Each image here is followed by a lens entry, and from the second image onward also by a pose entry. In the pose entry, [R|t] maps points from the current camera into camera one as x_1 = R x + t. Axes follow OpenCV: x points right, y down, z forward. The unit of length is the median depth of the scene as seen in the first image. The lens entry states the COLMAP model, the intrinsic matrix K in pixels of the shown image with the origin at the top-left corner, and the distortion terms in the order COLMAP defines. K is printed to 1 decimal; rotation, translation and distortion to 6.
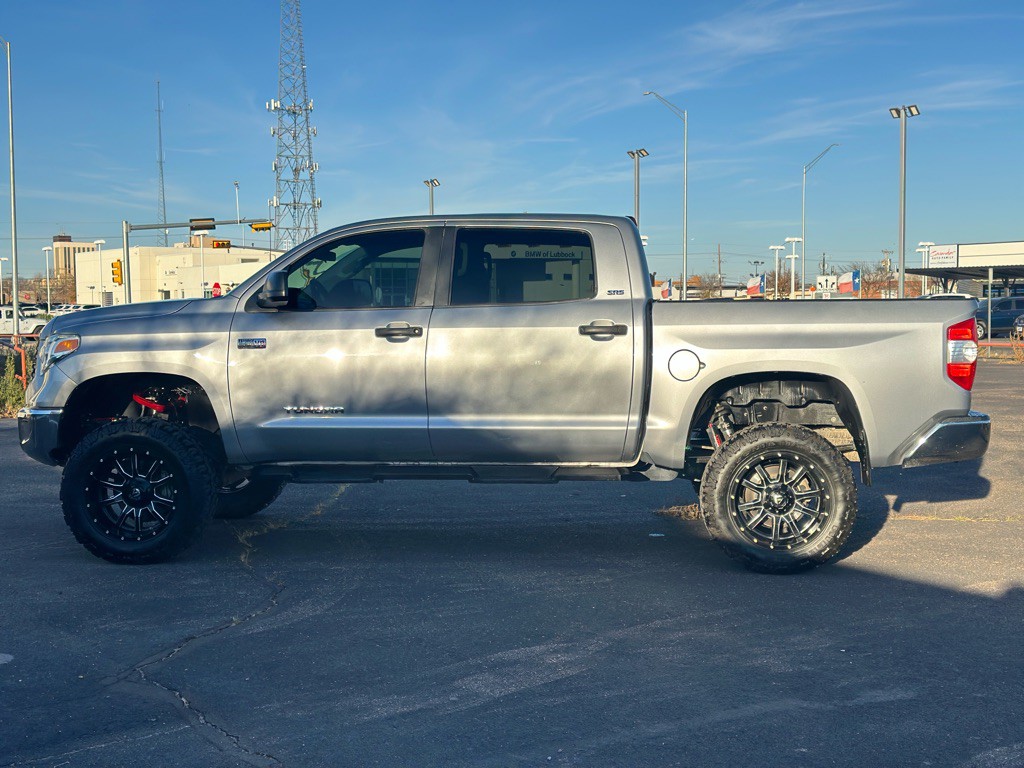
lens RADIAL K [[1449.5, 0, 512.0], [0, 1449.5, 384.0], [0, 0, 1]] dist [0.169902, 0.095511]
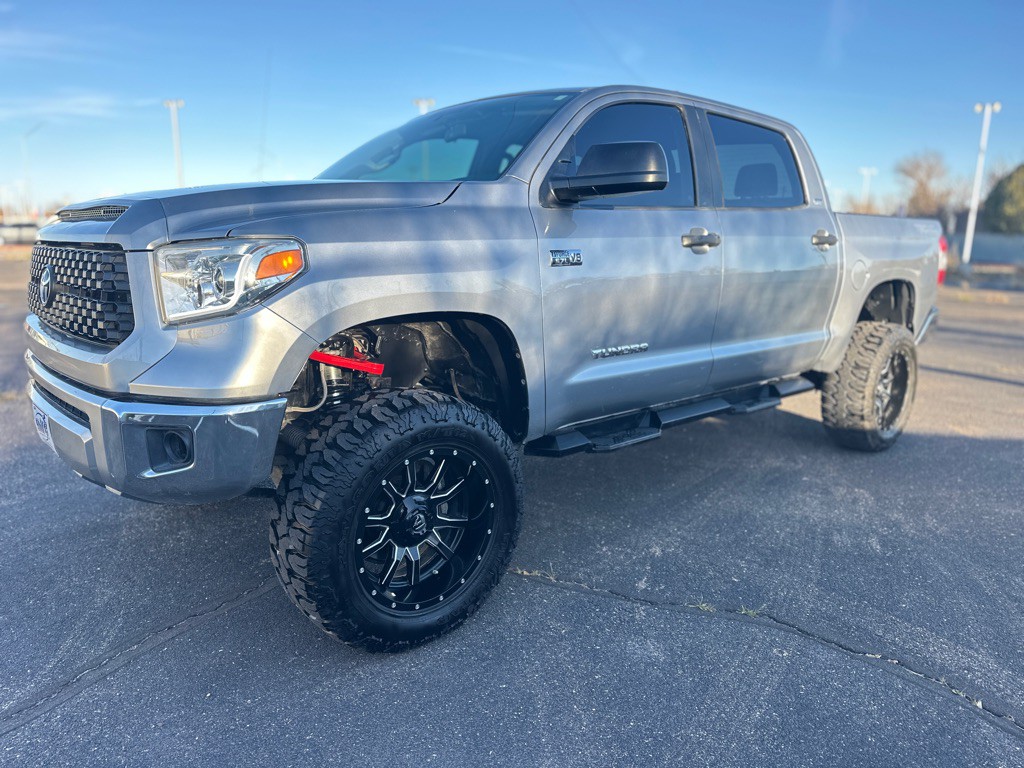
lens RADIAL K [[716.9, 0, 512.0], [0, 716.9, 384.0], [0, 0, 1]] dist [0.093981, -0.121961]
pose [[0.683916, -0.130340, 0.717823, -0.435330], [0.019600, 0.986839, 0.160513, -0.024363], [-0.729297, -0.095708, 0.677470, 0.803401]]
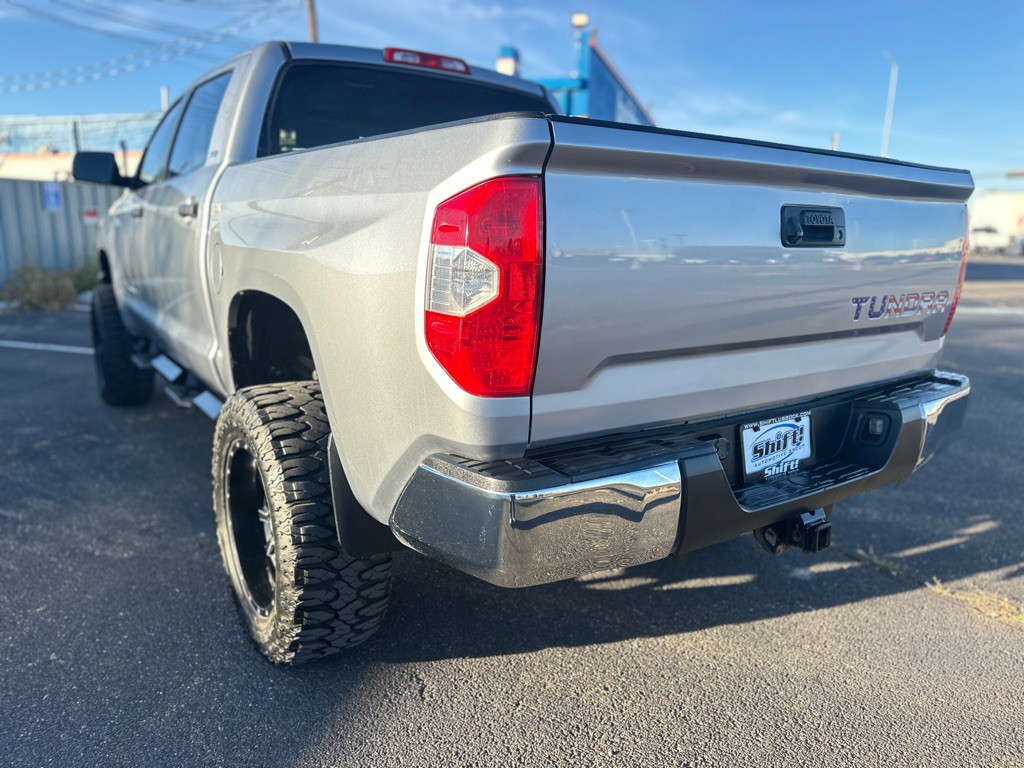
lens RADIAL K [[729.0, 0, 496.1], [0, 729.0, 380.1], [0, 0, 1]] dist [0.028405, -0.007718]
pose [[0.630472, 0.176105, -0.755971, 0.430274], [-0.062271, 0.982260, 0.176886, -0.028565], [0.773710, -0.064446, 0.630253, 0.876194]]
